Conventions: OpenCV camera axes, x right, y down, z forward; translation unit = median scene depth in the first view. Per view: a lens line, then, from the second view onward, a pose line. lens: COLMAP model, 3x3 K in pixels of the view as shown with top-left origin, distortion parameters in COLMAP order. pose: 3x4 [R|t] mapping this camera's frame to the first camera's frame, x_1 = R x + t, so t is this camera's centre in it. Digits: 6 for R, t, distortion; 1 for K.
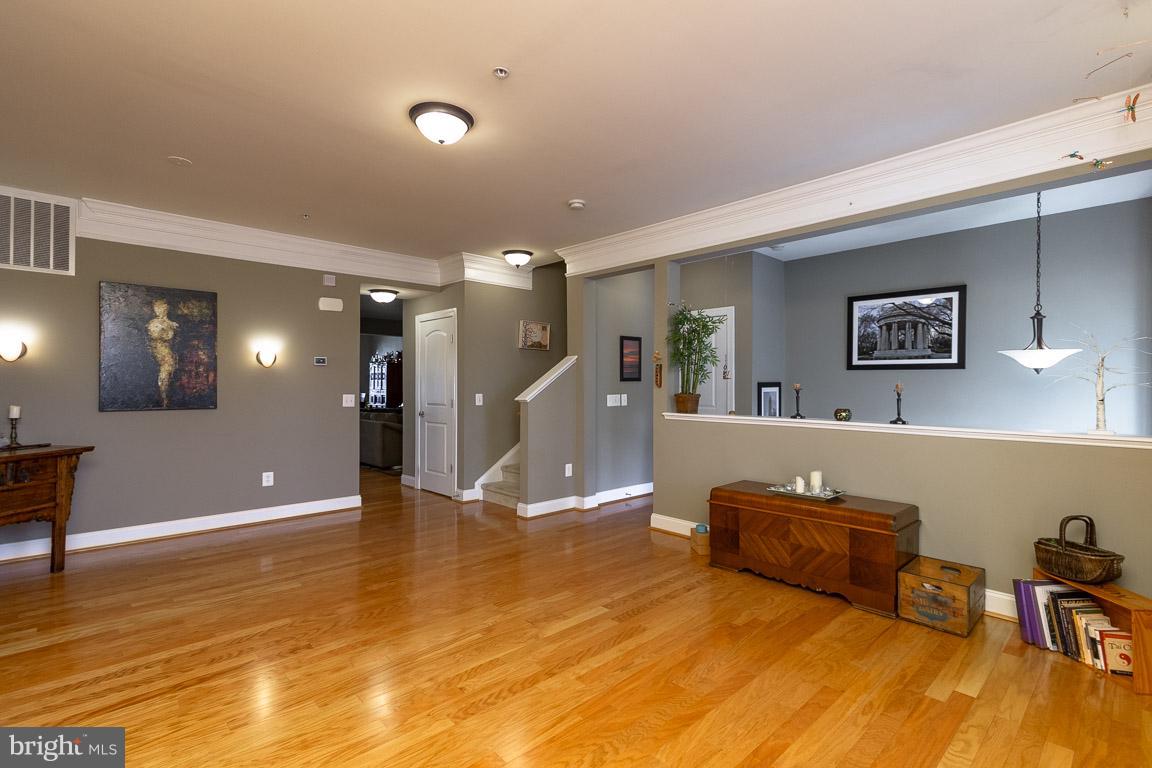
lens RADIAL K [[528.6, 0, 576.0], [0, 528.6, 387.6], [0, 0, 1]] dist [0.004999, 0.000233]
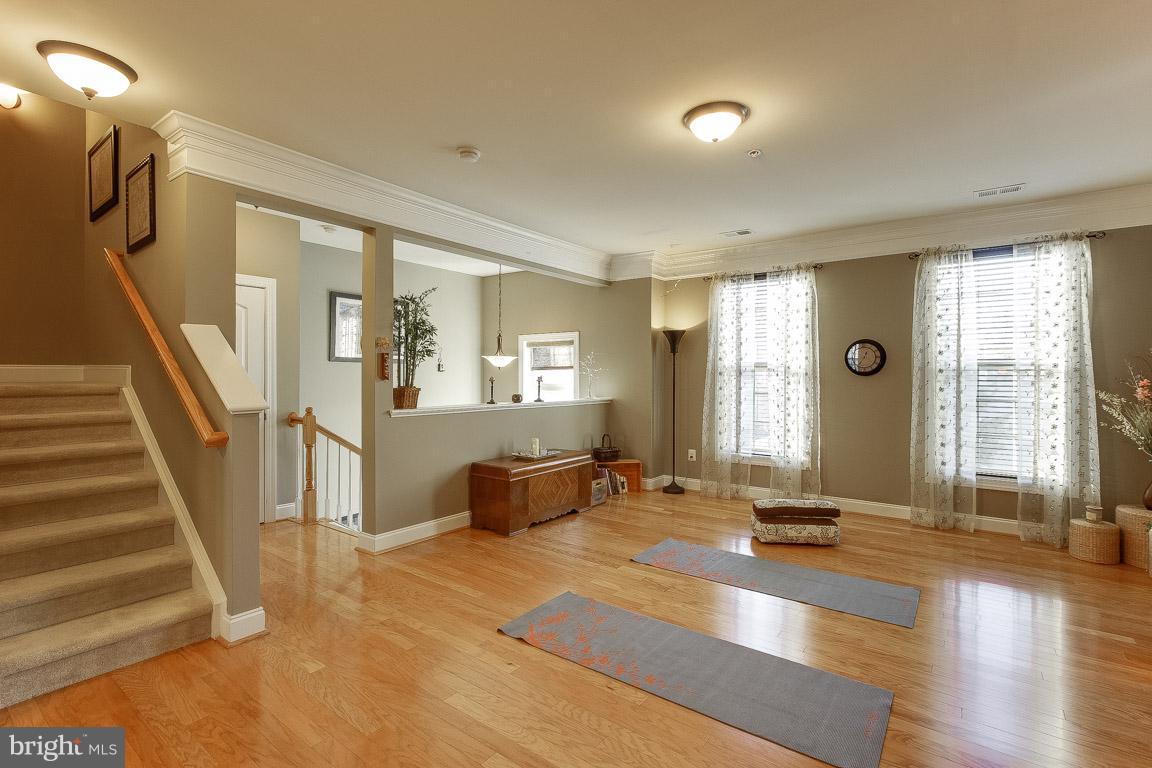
lens RADIAL K [[531.0, 0, 577.9], [0, 531.0, 377.3], [0, 0, 1]] dist [0.001693, 0.000155]
pose [[-0.168128, -0.008902, 0.985725, -1.000171], [0.000906, 0.999957, 0.009185, -0.018555], [-0.985765, 0.002437, -0.168113, 1.174757]]
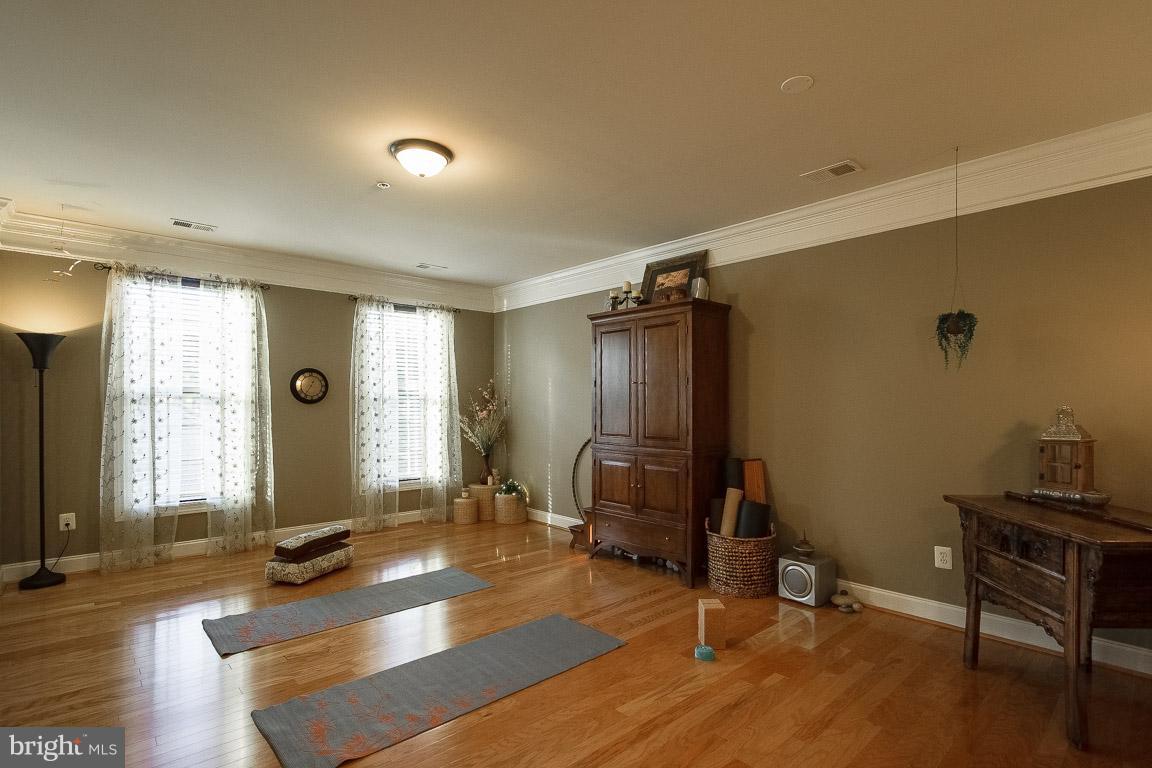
lens RADIAL K [[548.7, 0, 587.1], [0, 548.7, 410.8], [0, 0, 1]] dist [-0.021976, -0.000435]
pose [[-0.999757, -0.006380, 0.021094, -0.495802], [-0.006034, 0.999847, 0.016398, -0.018753], [-0.021195, 0.016267, -0.999643, 1.697834]]
